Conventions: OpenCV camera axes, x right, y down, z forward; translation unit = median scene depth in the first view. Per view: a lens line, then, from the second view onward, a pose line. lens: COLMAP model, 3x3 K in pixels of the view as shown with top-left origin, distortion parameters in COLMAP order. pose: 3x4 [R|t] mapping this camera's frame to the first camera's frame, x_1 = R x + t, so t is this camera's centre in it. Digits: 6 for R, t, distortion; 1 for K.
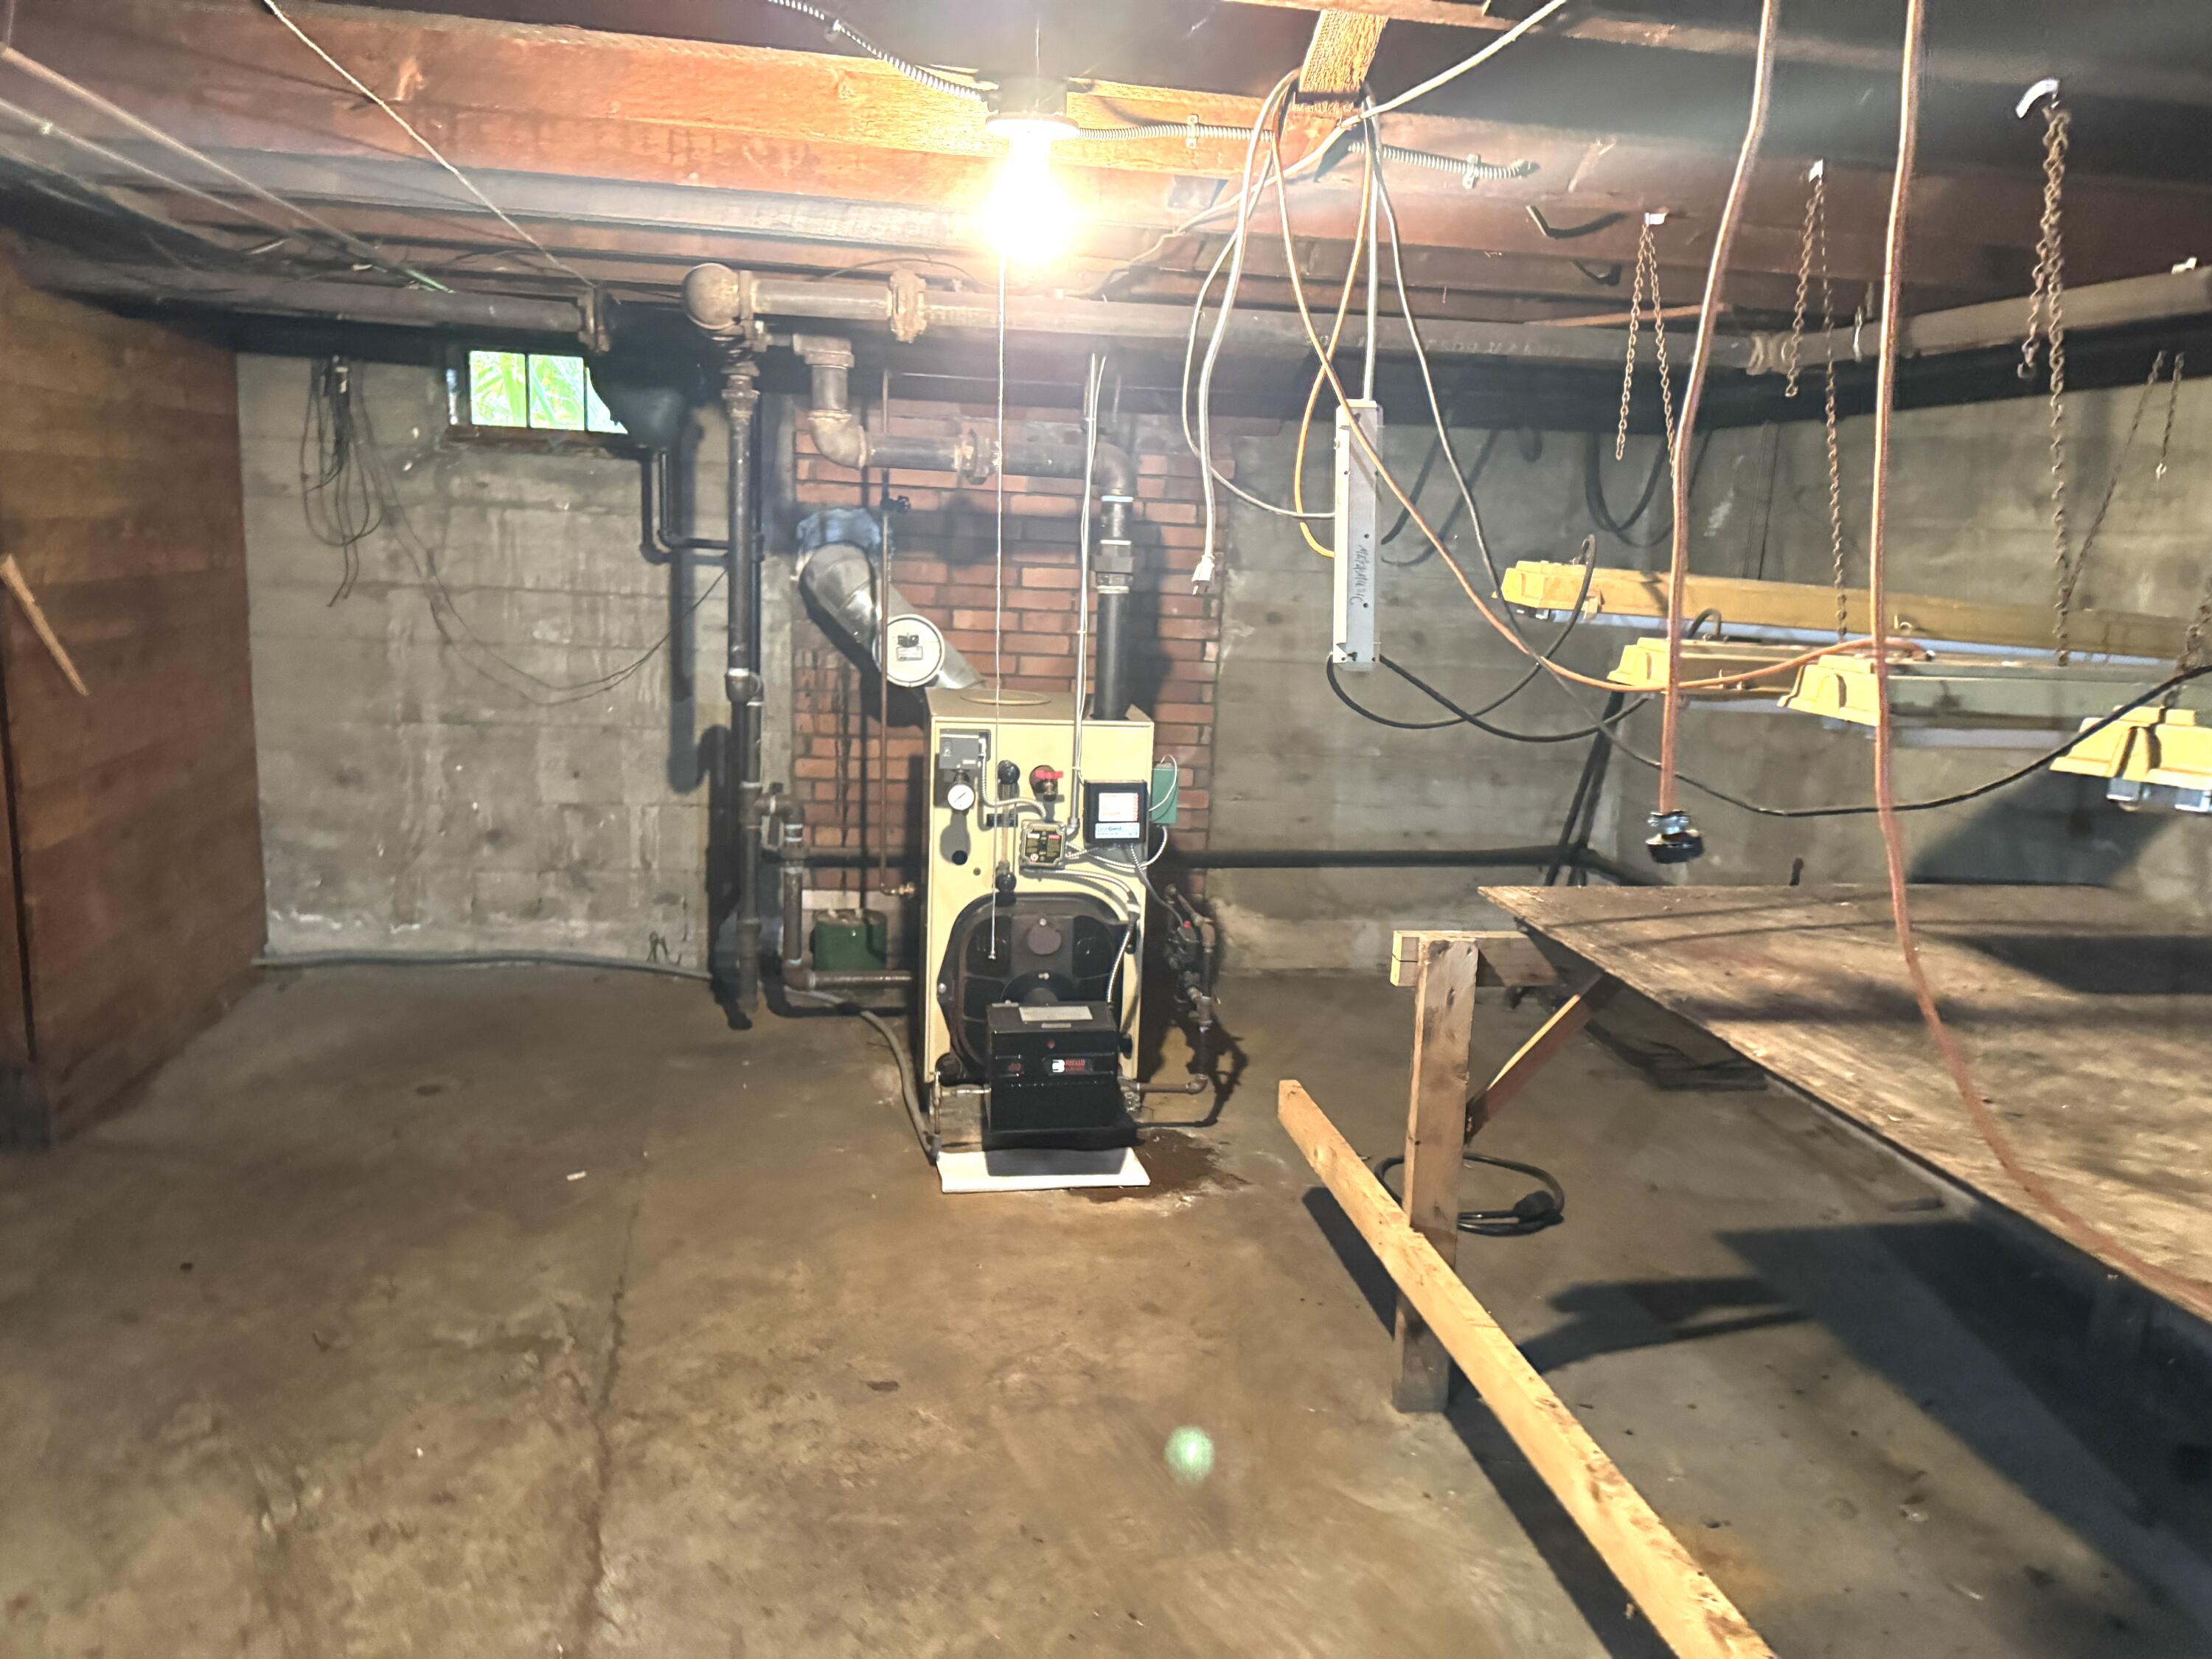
lens RADIAL K [[1550.1, 0, 1087.2], [0, 1550.1, 831.8], [0, 0, 1]] dist [0.143903, -0.001392]
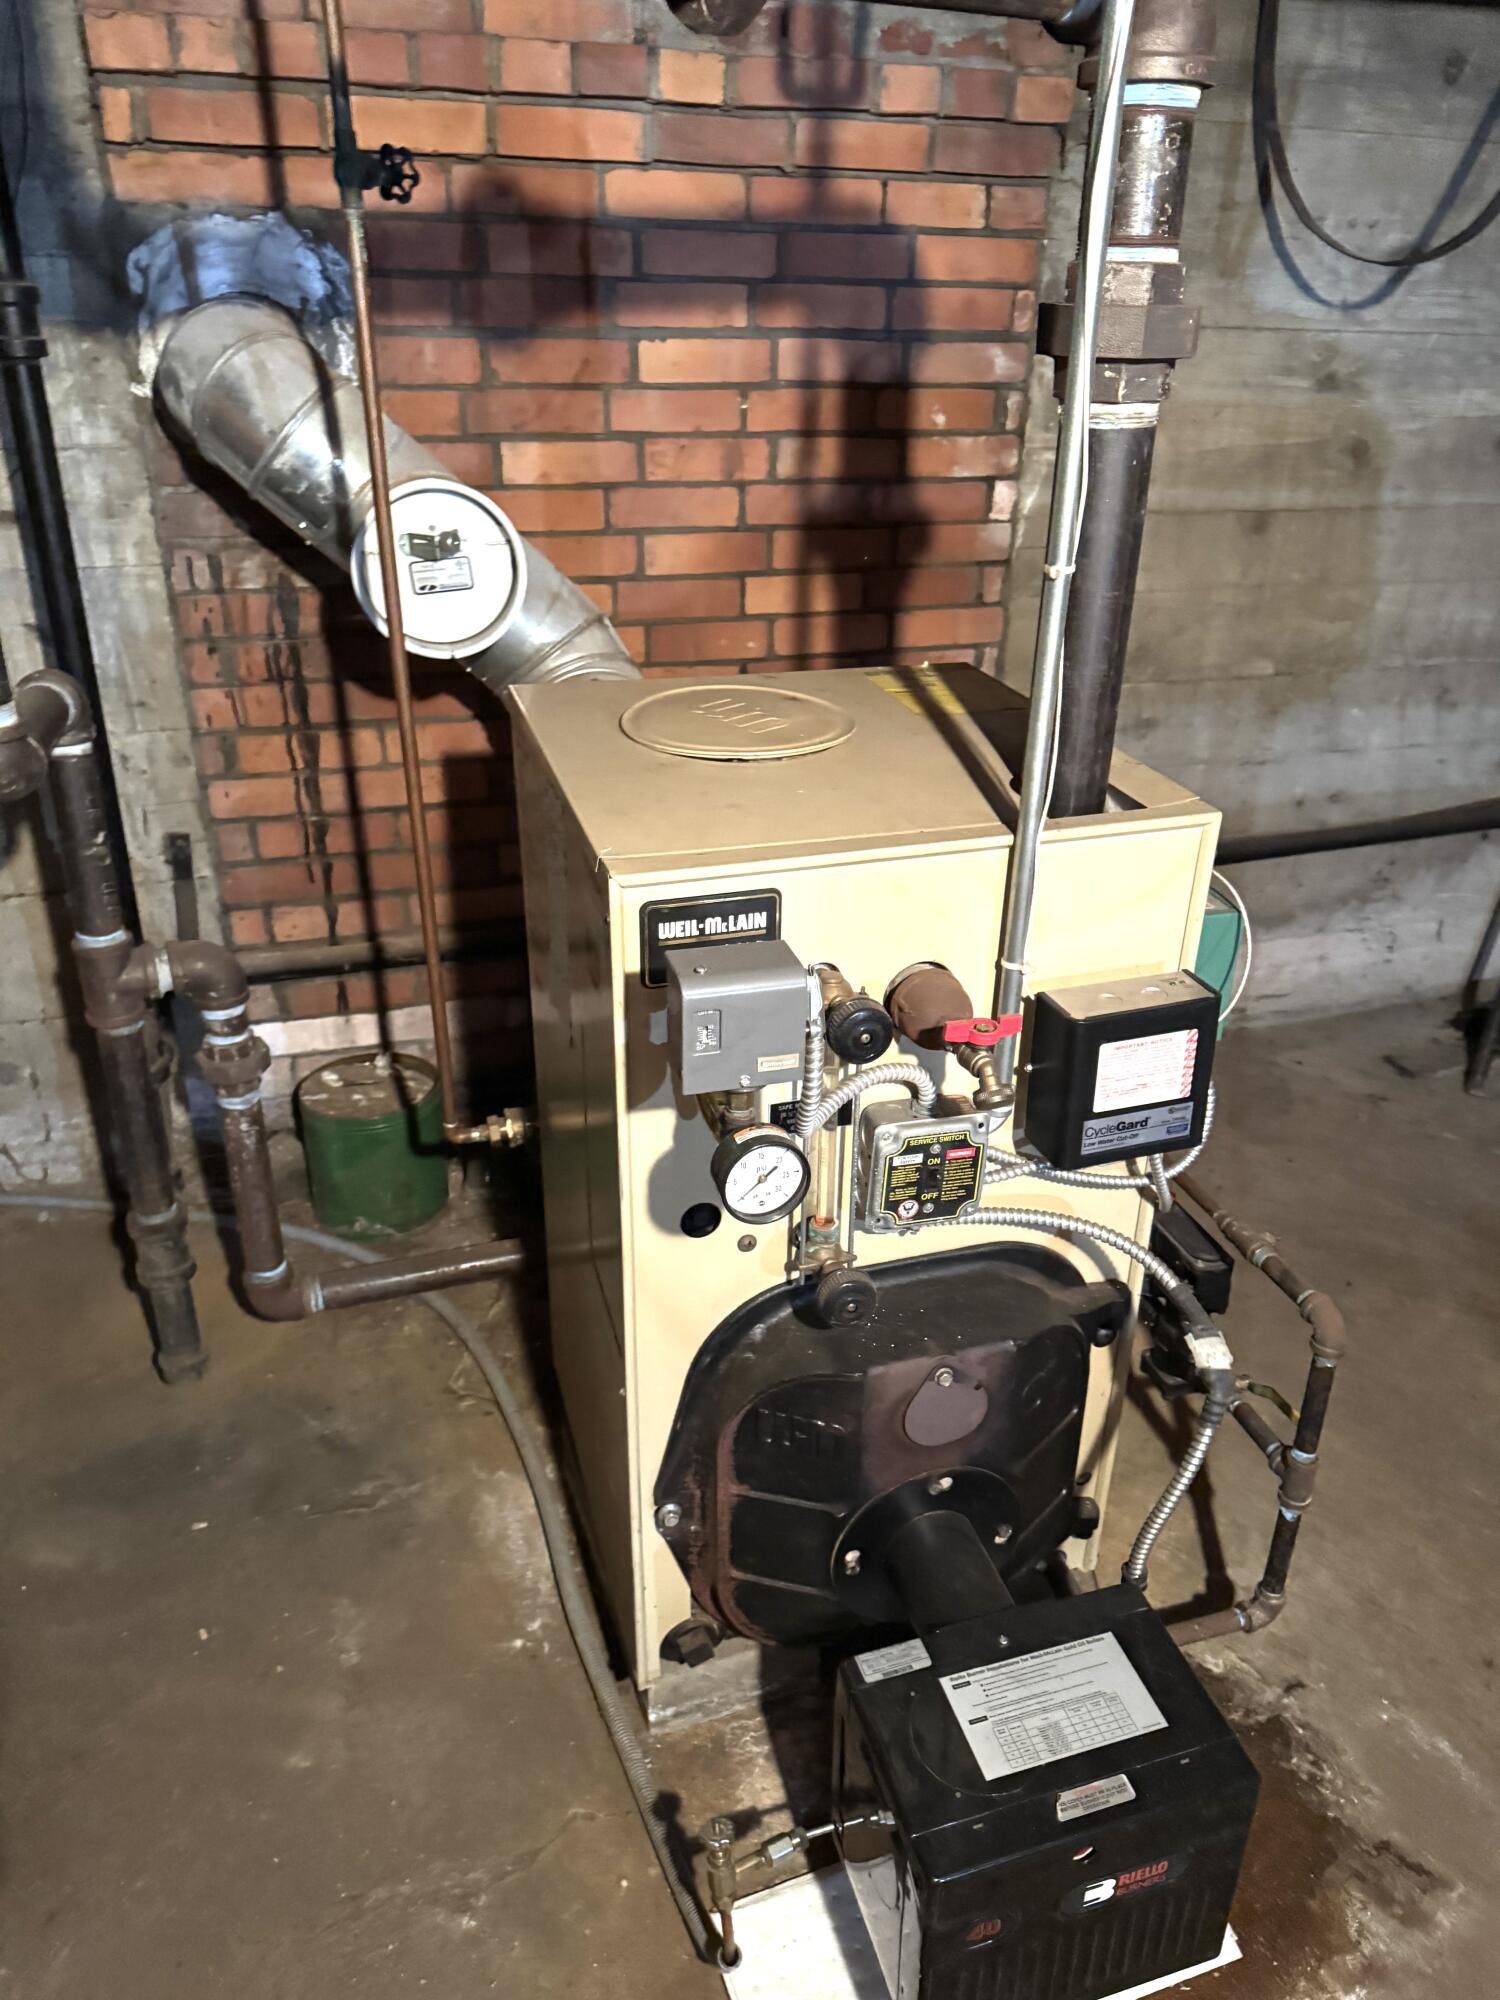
lens RADIAL K [[1435.2, 0, 750.0], [0, 1435.2, 1000.0], [0, 0, 1]] dist [0.068456, -0.112523]
pose [[0.987591, -0.096967, 0.123534, -0.082368], [0.060403, 0.960640, 0.271152, -0.095538], [-0.144964, -0.260325, 0.954576, 0.528547]]
